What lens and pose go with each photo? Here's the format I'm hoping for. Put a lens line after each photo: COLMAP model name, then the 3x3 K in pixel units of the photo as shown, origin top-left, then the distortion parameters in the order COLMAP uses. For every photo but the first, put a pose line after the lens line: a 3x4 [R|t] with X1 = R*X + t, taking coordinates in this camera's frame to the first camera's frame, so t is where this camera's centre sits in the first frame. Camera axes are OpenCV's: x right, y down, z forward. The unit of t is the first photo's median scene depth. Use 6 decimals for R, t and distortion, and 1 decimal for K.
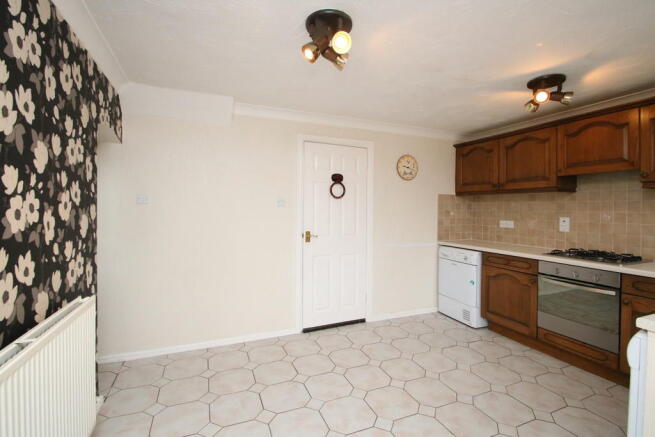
lens RADIAL K [[305.3, 0, 327.3], [0, 305.3, 209.6], [0, 0, 1]] dist [-0.001271, -0.000299]
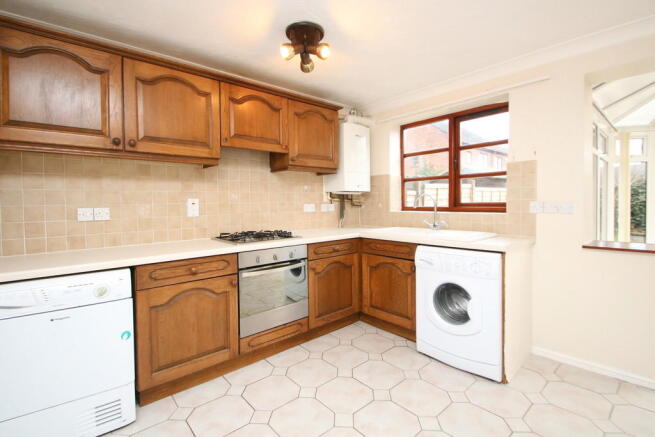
lens RADIAL K [[305.3, 0, 327.3], [0, 305.3, 209.6], [0, 0, 1]] dist [-0.001271, -0.000299]
pose [[-0.327352, -0.028458, 0.944474, -0.092674], [0.014644, 0.999274, 0.035185, 0.031978], [-0.944789, 0.025349, -0.326697, 0.965305]]
